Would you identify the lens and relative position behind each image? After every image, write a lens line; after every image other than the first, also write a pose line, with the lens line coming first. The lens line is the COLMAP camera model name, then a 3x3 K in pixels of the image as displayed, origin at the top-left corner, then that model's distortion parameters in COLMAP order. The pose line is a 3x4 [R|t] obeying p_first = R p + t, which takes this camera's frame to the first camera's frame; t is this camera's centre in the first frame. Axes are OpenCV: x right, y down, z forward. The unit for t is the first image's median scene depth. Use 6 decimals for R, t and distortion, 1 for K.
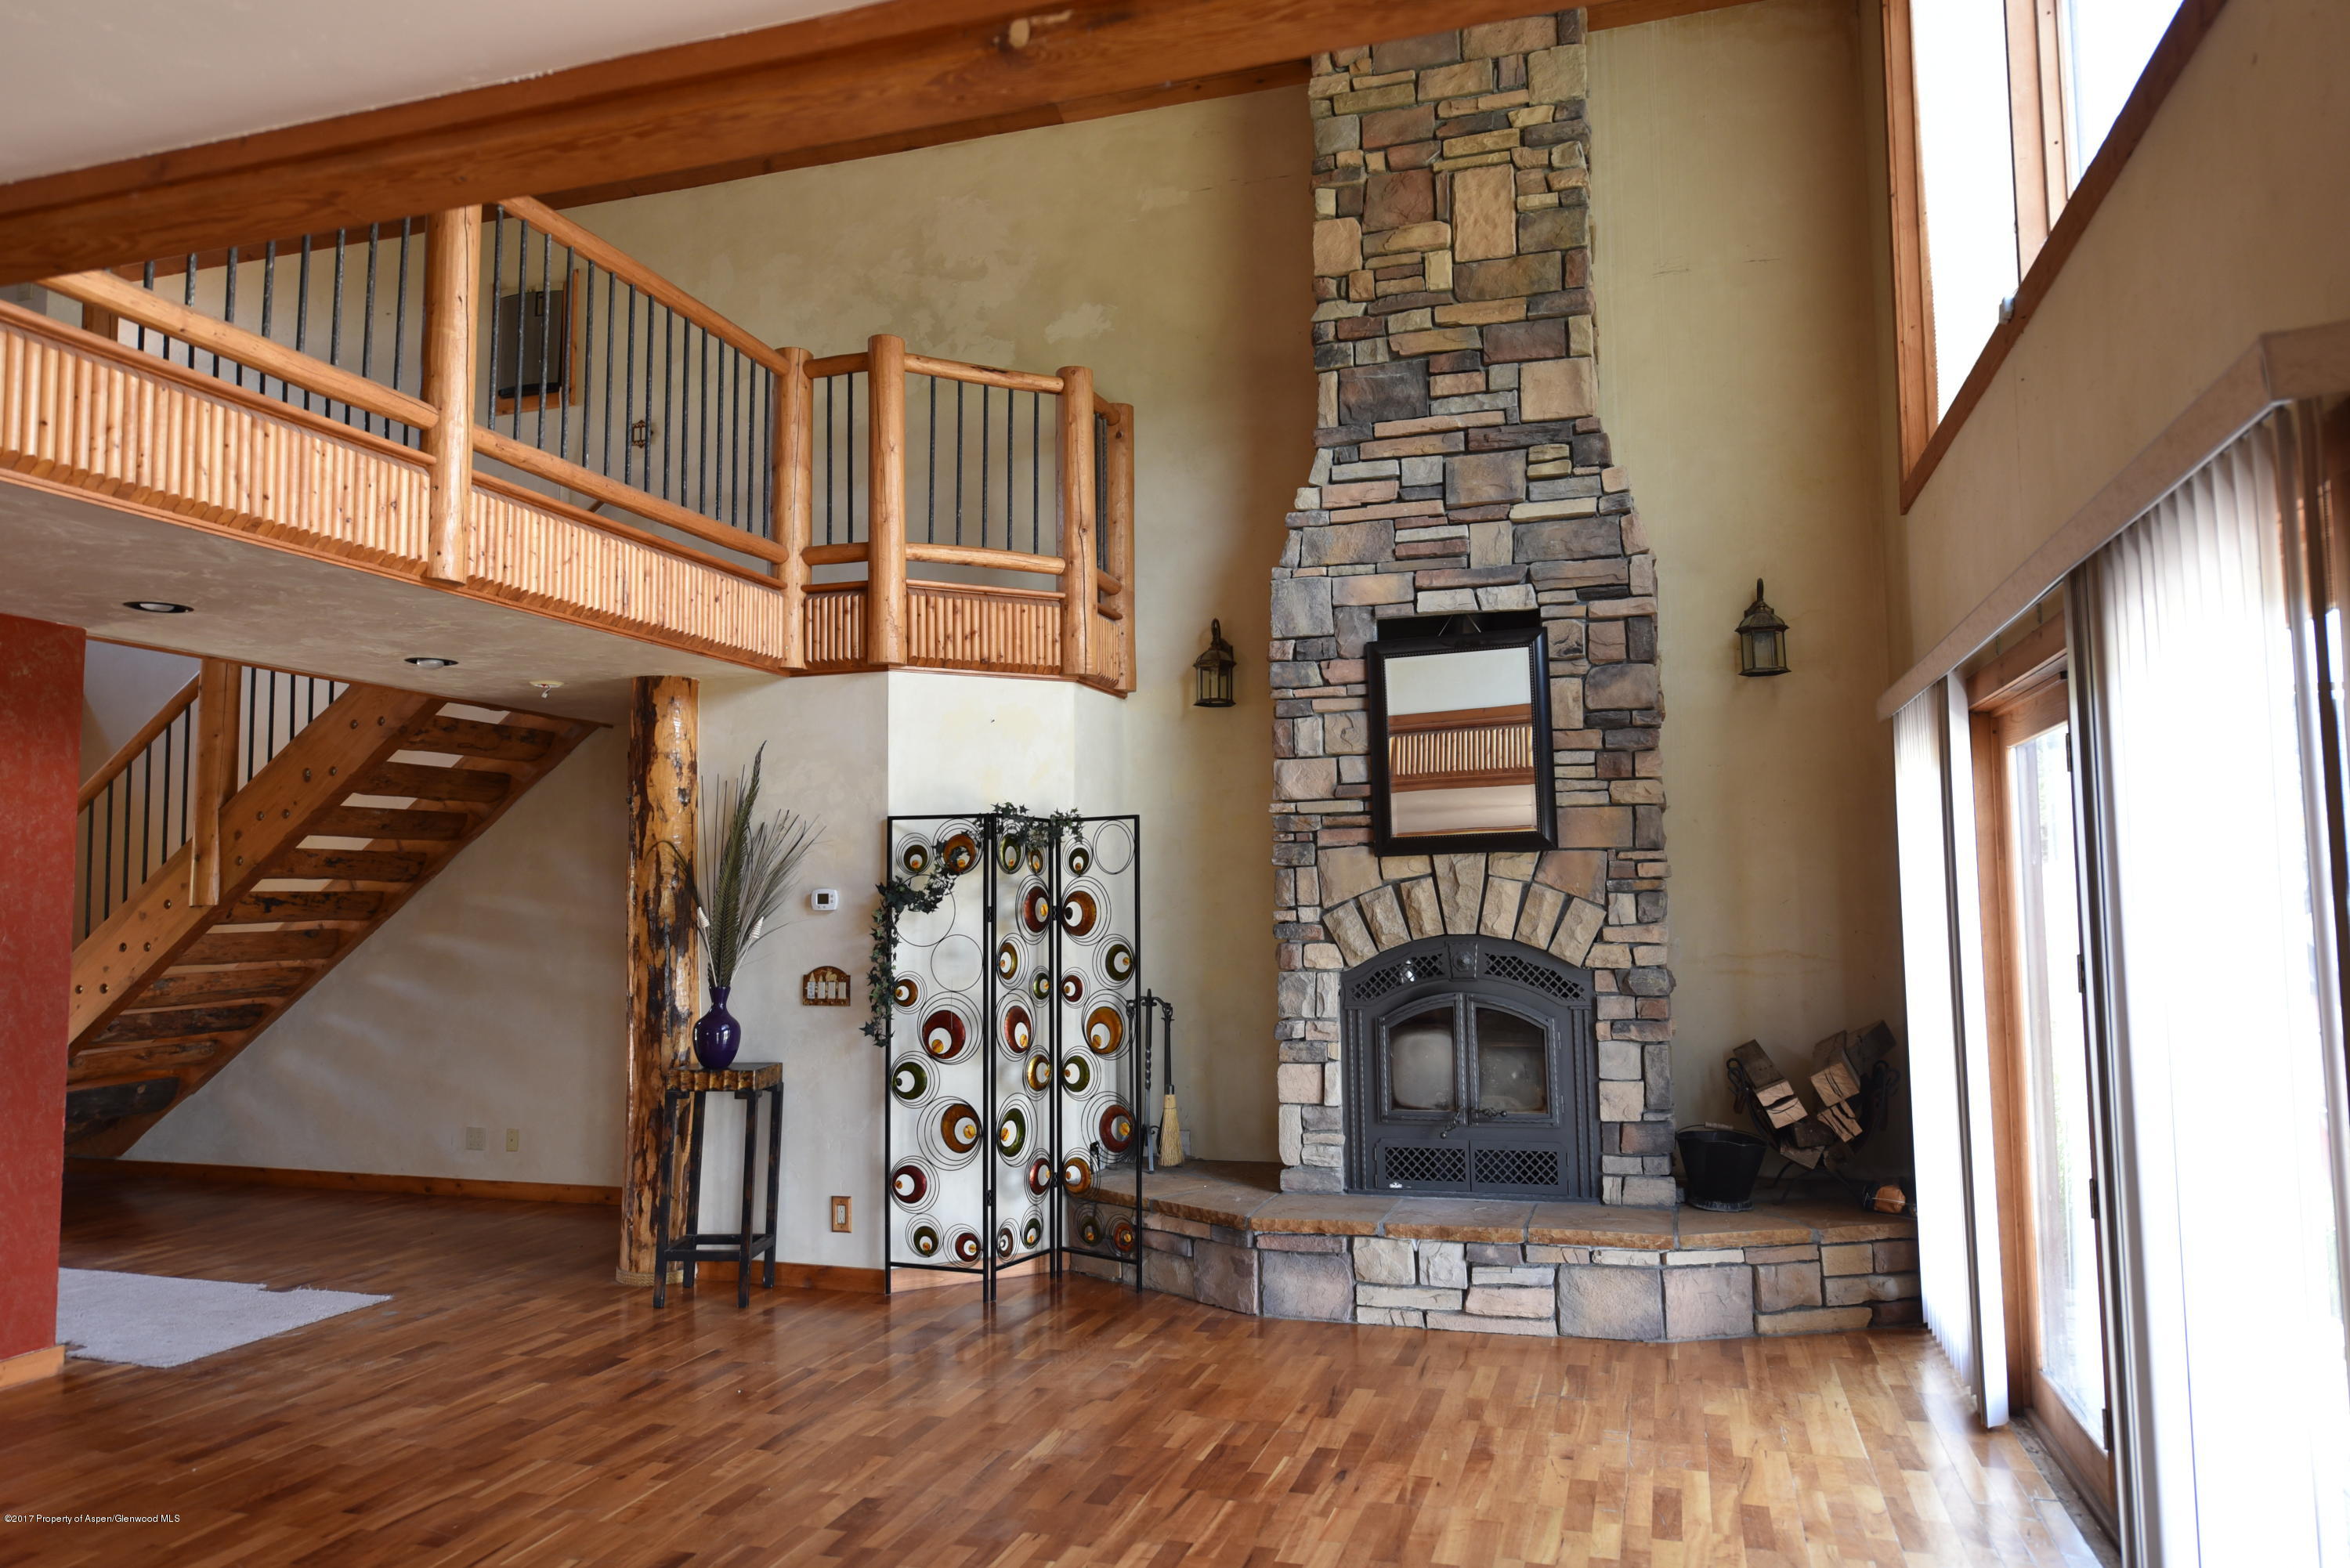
lens RADIAL K [[1546.2, 0, 1173.6], [0, 1546.2, 783.2], [0, 0, 1]] dist [0.013626, -0.017759]
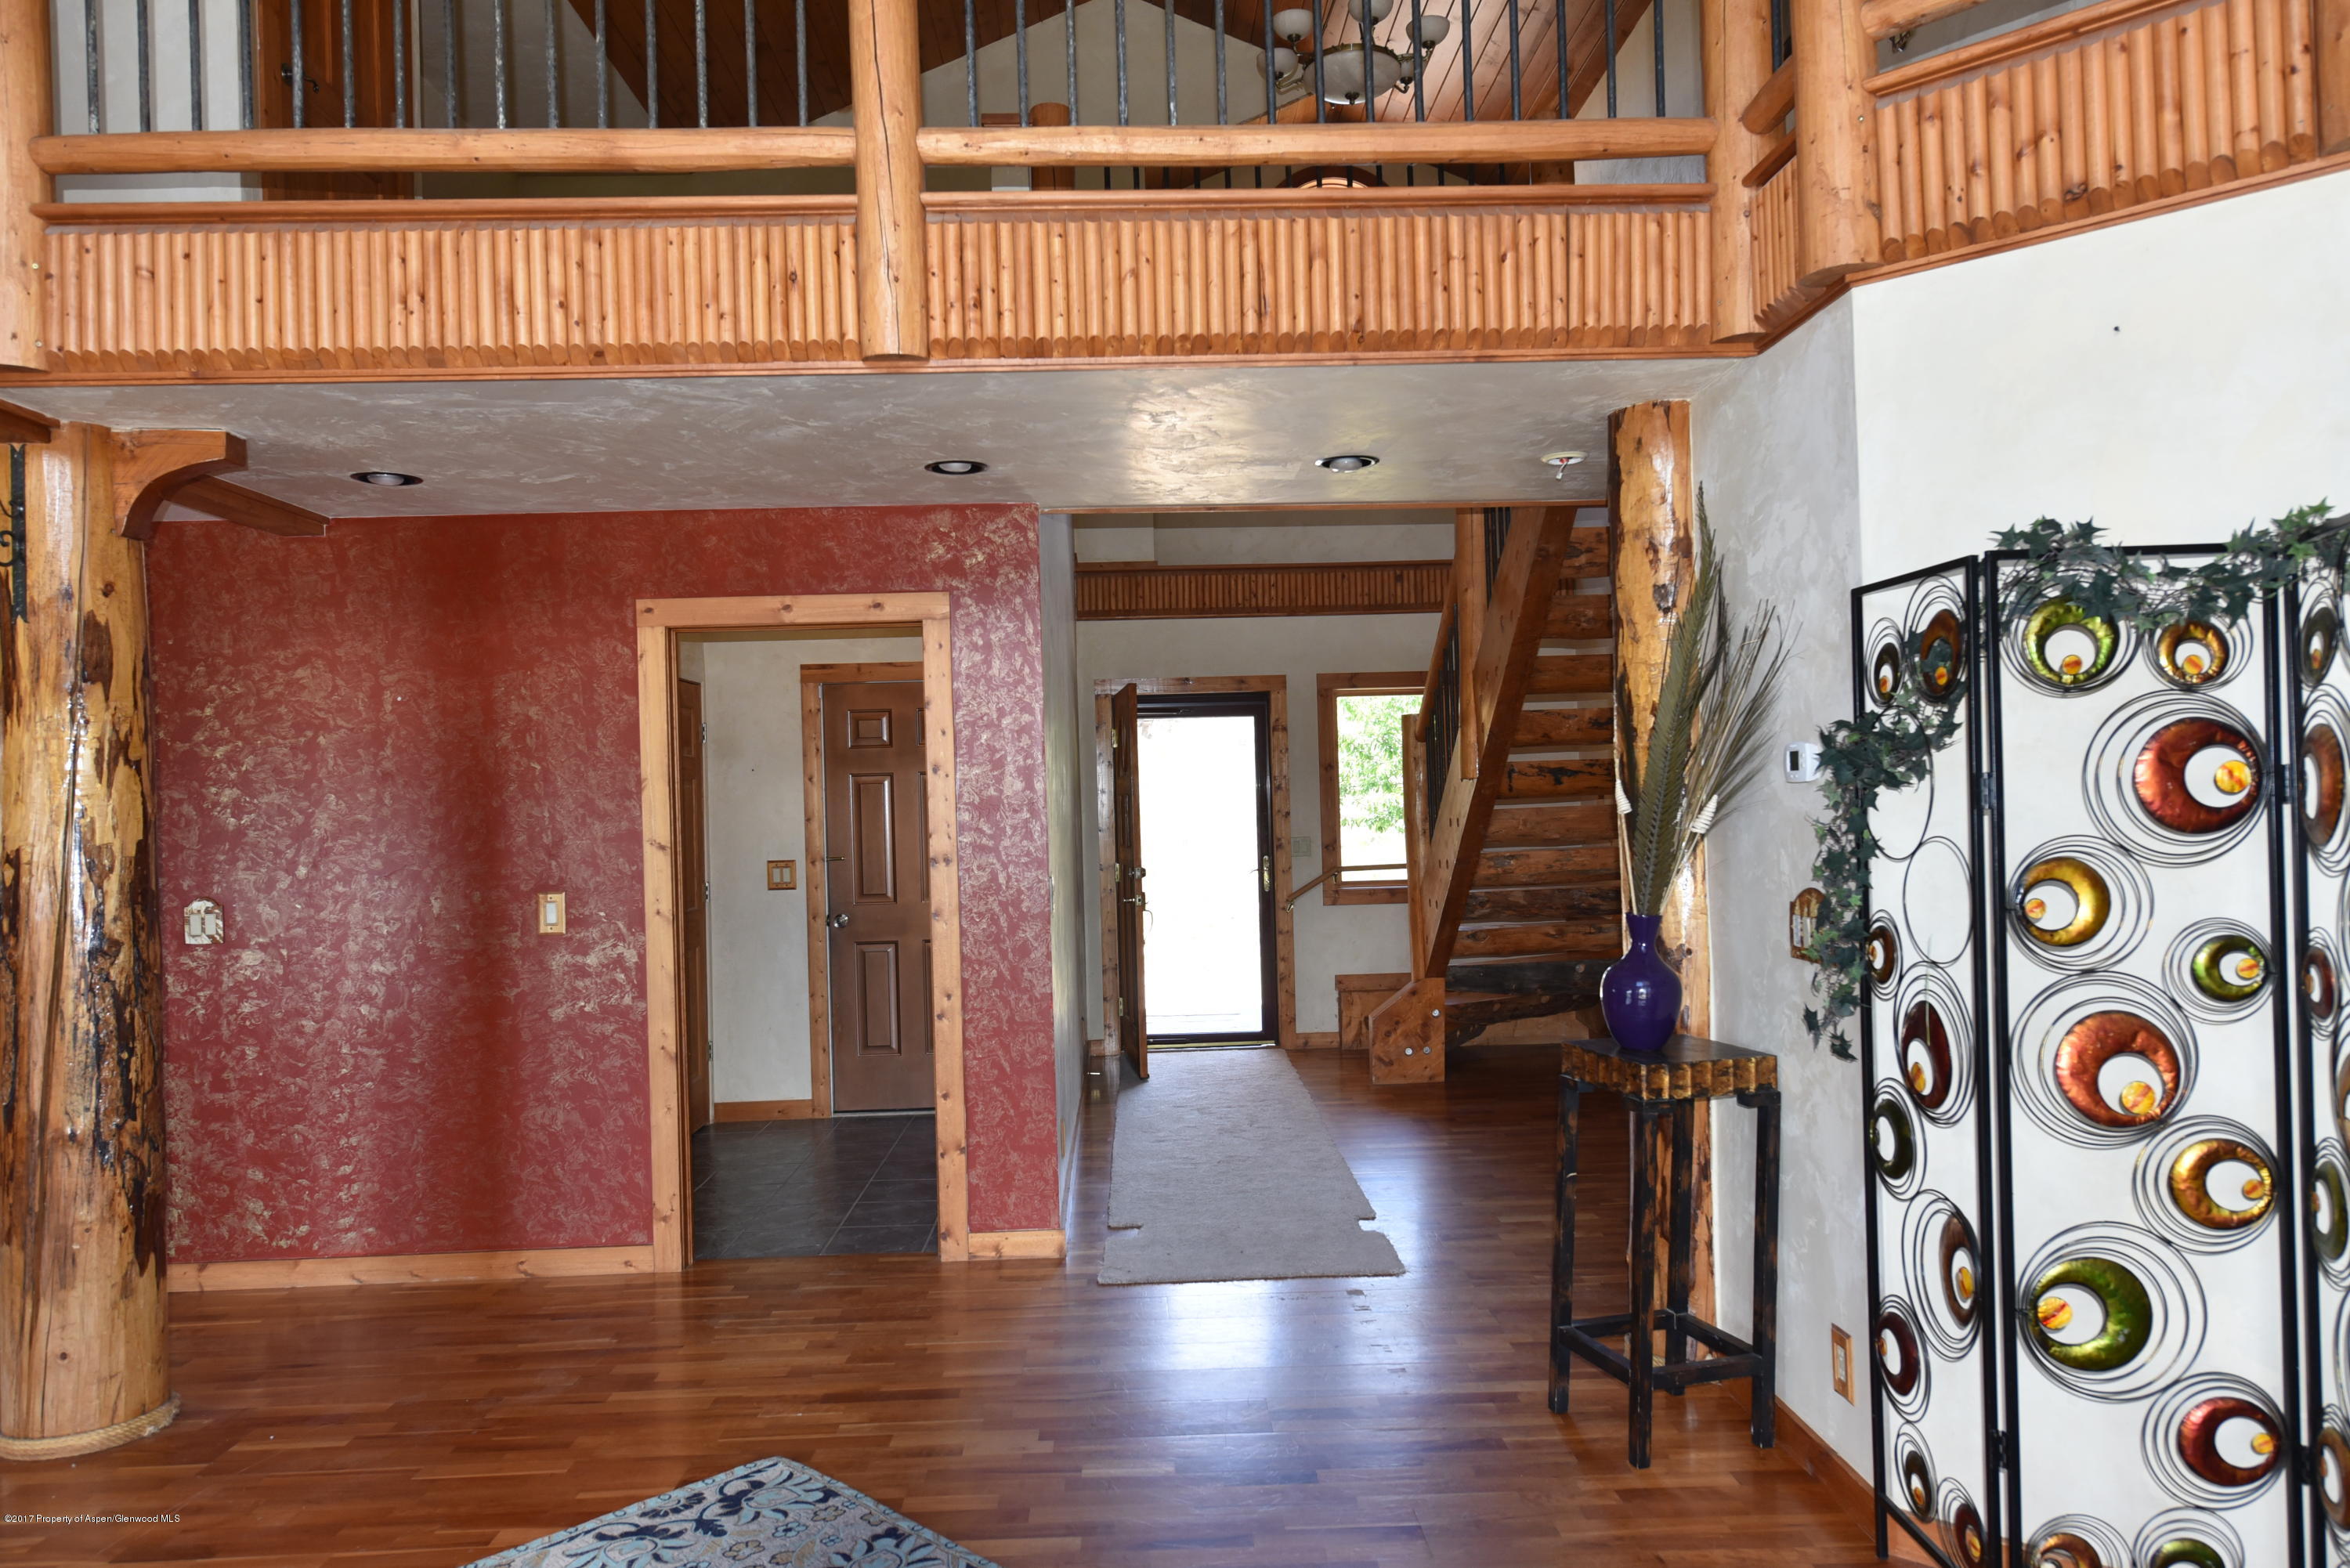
lens RADIAL K [[1546.2, 0, 1176.1], [0, 1546.2, 789.3], [0, 0, 1]] dist [0.013626, -0.017759]
pose [[0.333231, -0.003625, -0.942838, 0.203915], [0.096137, 0.994911, 0.030153, 0.049115], [0.937931, -0.100689, 0.331883, 0.640033]]
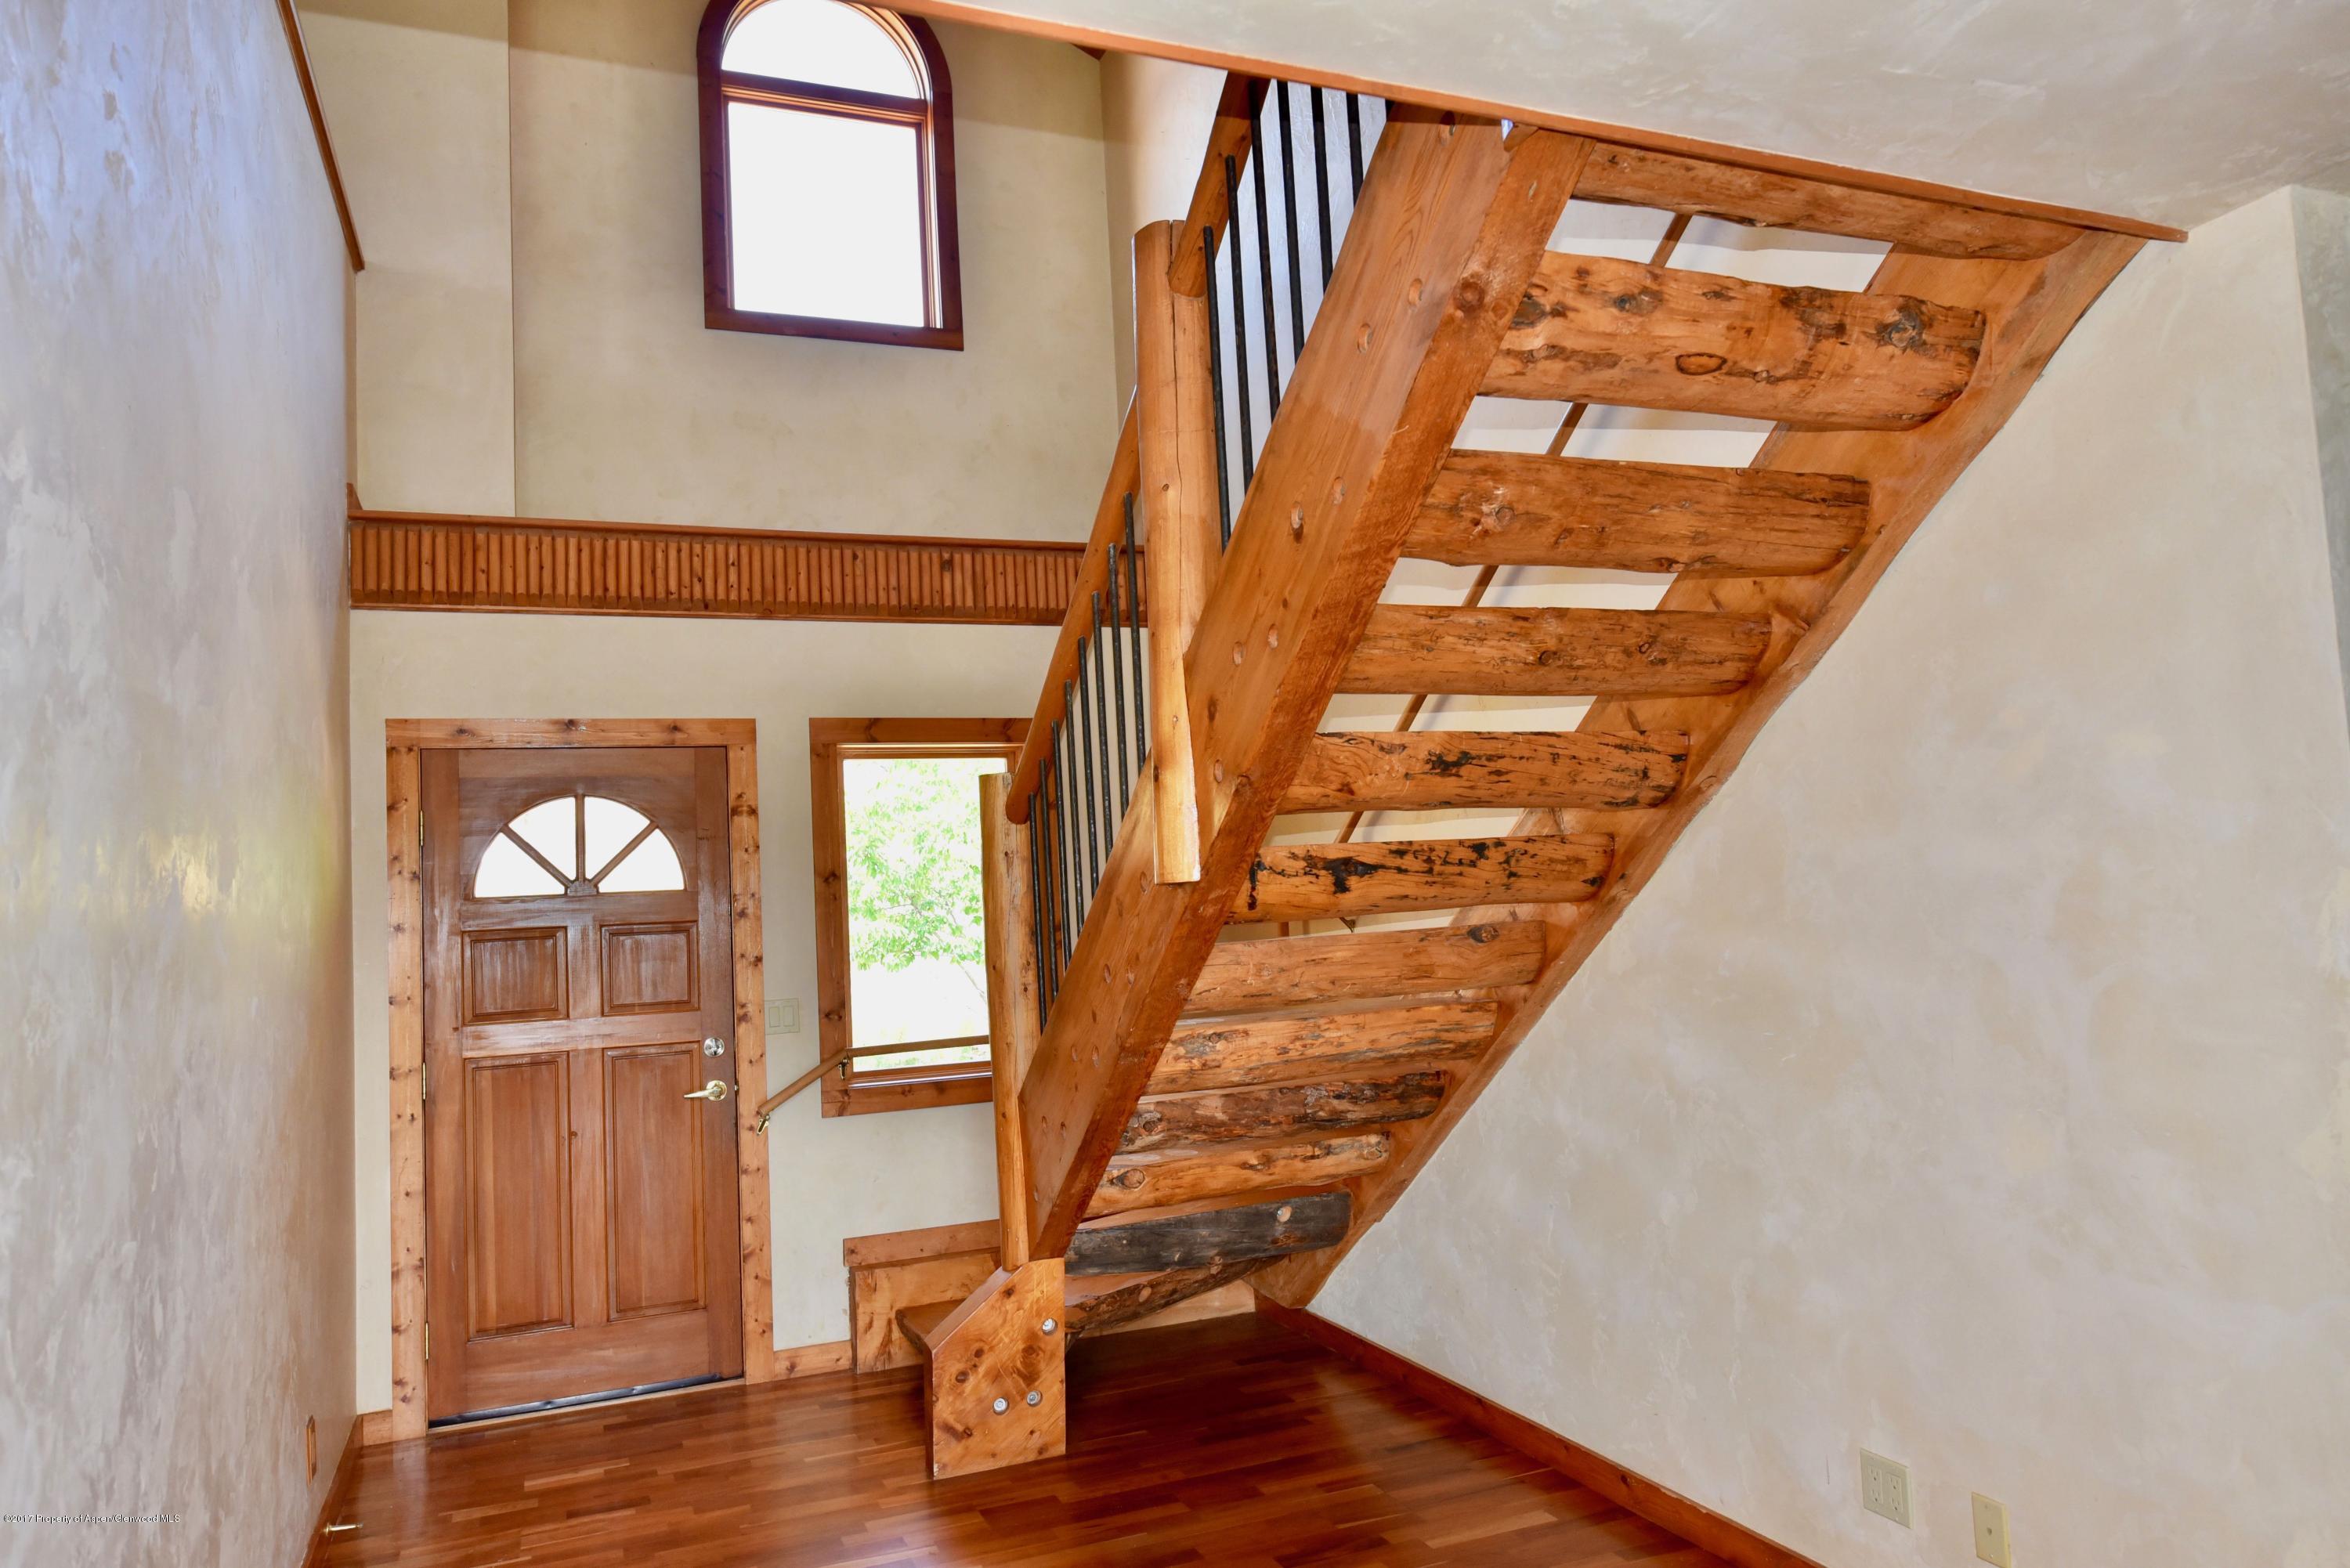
lens RADIAL K [[1546.2, 0, 1177.1], [0, 1546.2, 783.8], [0, 0, 1]] dist [0.013626, -0.017759]
pose [[0.638046, -0.080393, -0.765790, -0.352491], [0.101882, 0.994605, -0.019528, 0.071444], [0.763228, -0.065561, 0.642794, 0.865309]]
